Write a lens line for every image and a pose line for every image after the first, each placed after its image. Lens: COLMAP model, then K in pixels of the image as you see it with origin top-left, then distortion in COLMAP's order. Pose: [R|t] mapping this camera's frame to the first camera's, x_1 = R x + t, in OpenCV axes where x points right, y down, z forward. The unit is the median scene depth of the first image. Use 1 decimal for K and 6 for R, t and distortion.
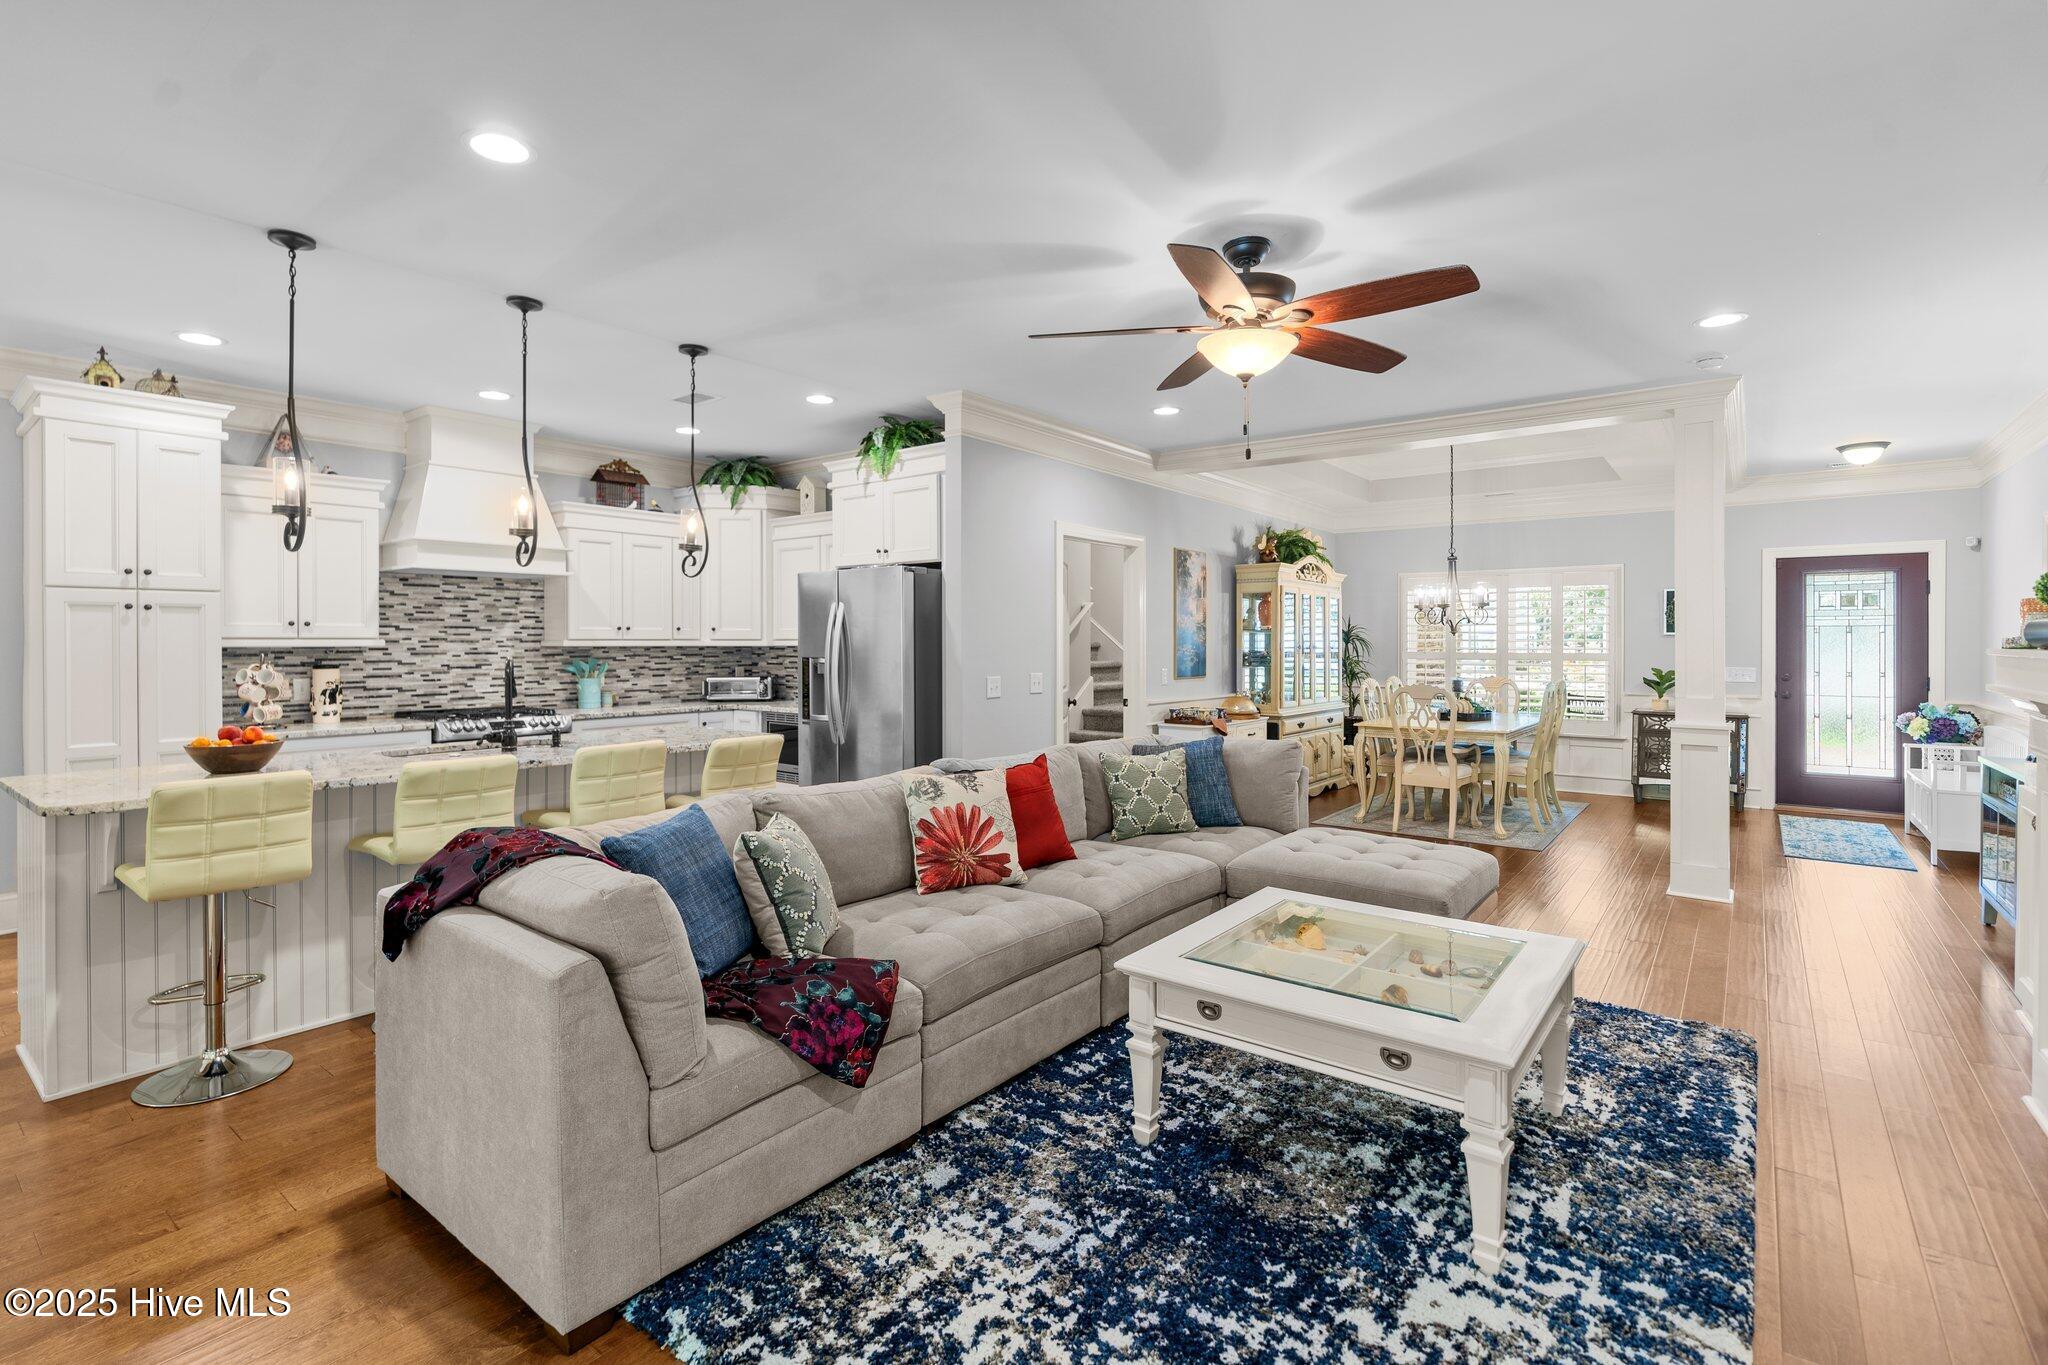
lens RADIAL K [[942.3, 0, 1023.0], [0, 942.3, 646.0], [0, 0, 1]] dist [-0.002797, 0.002408]
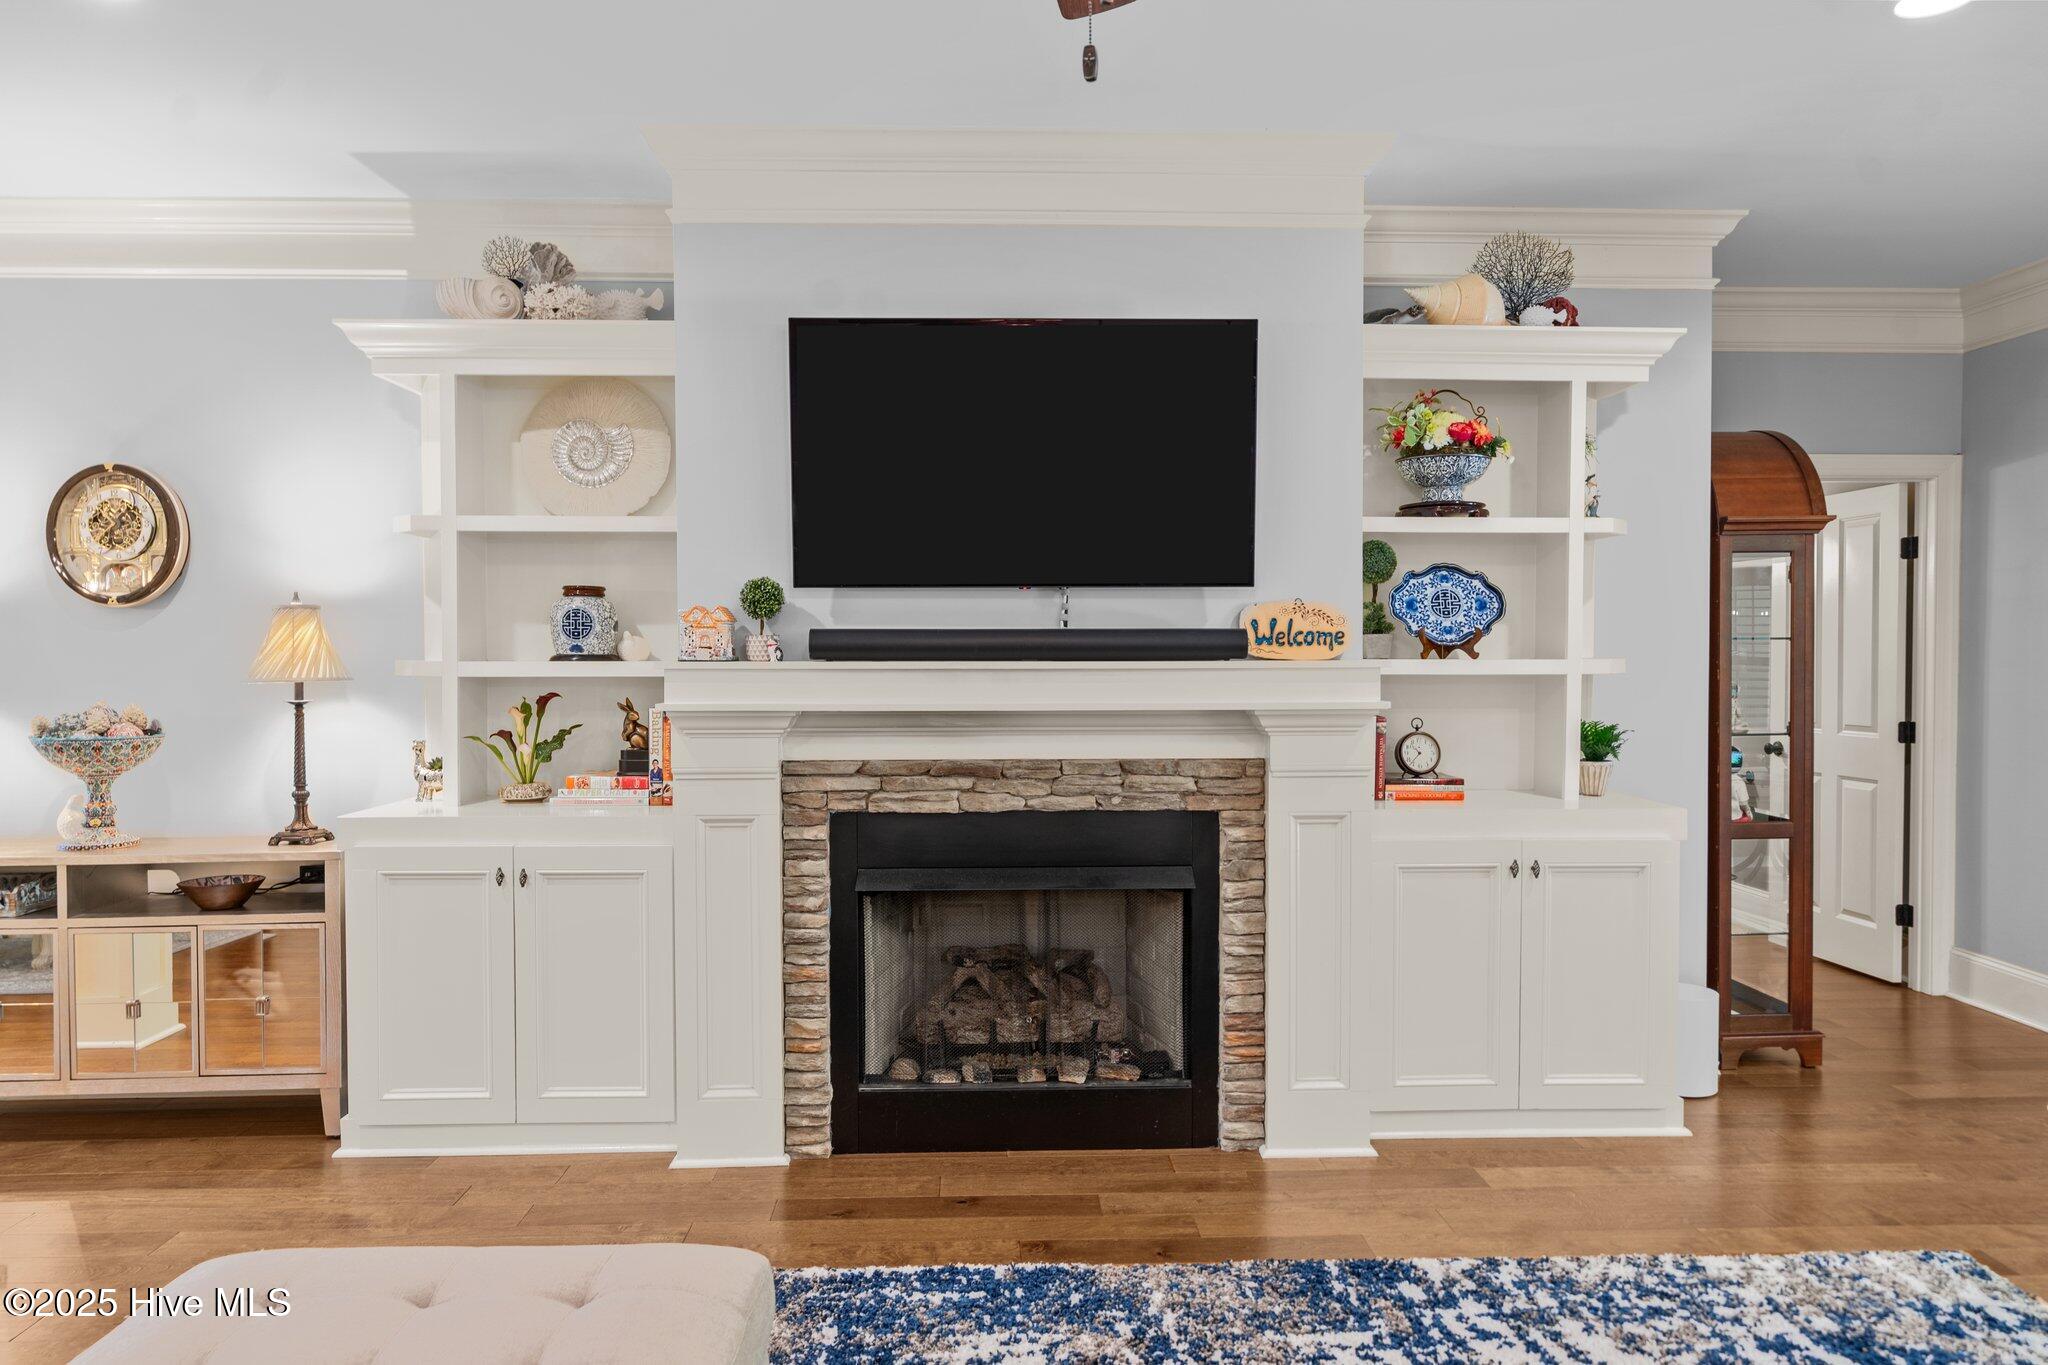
lens RADIAL K [[1387.3, 0, 1024.0], [0, 1387.3, 687.9], [0, 0, 1]] dist [-0.012814, -0.002377]
pose [[-0.648148, -0.019071, 0.761275, -0.057972], [0.006016, 0.999527, 0.030161, -0.003600], [-0.761490, 0.024129, -0.647727, 0.710094]]
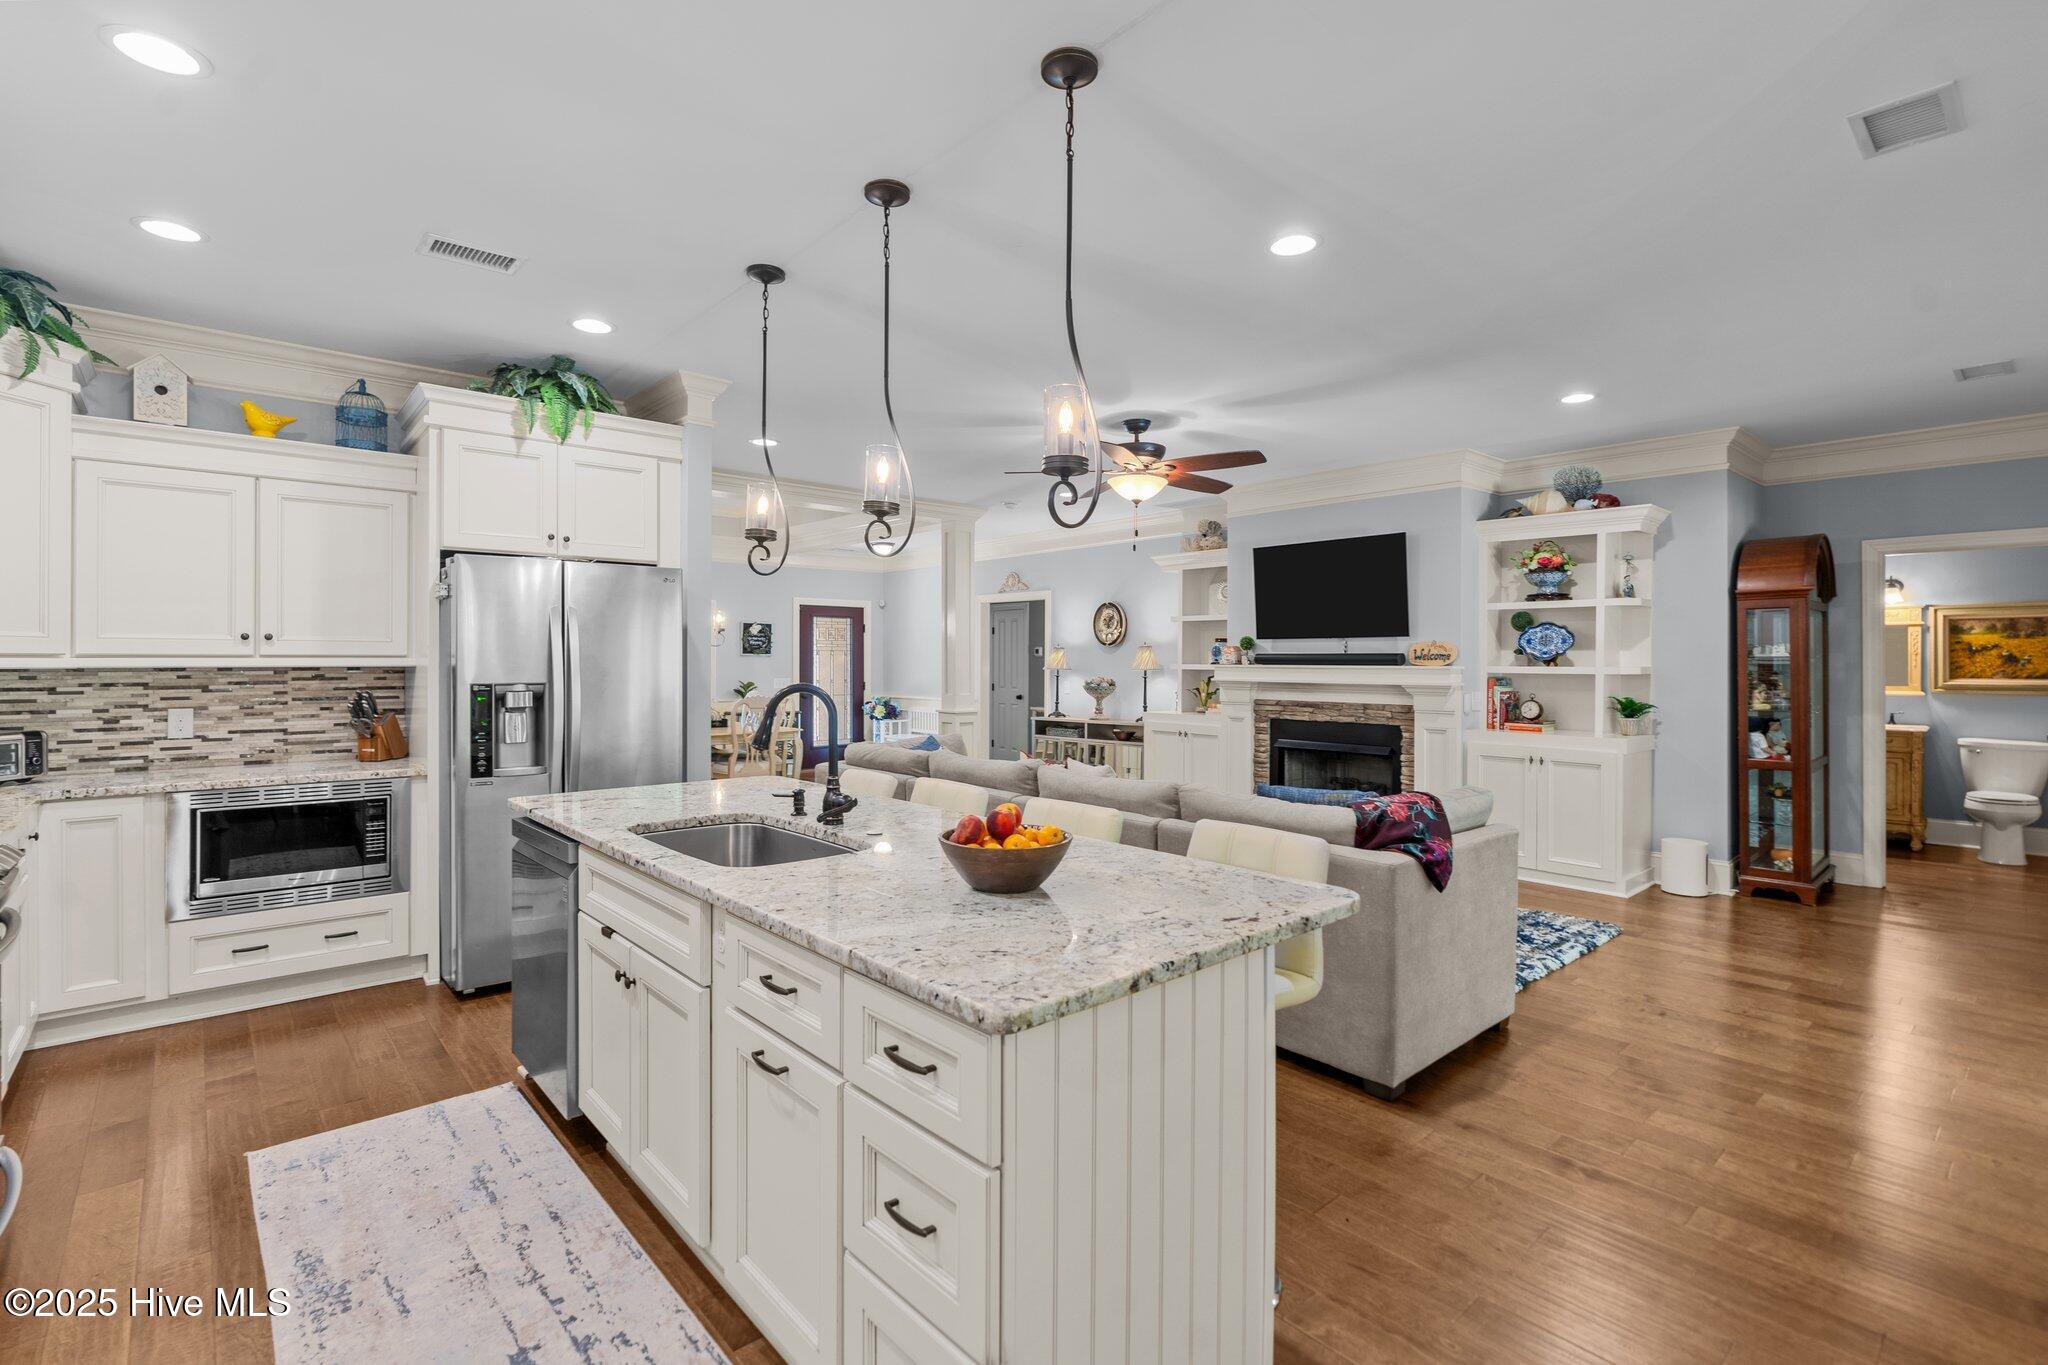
lens RADIAL K [[942.3, 0, 1007.9], [0, 942.3, 662.6], [0, 0, 1]] dist [-0.002797, 0.002408]
pose [[0.195472, -0.001438, 0.980708, -0.751080], [0.002541, 0.999996, 0.000960, -0.002414], [-0.980706, 0.002304, 0.195475, 0.474001]]
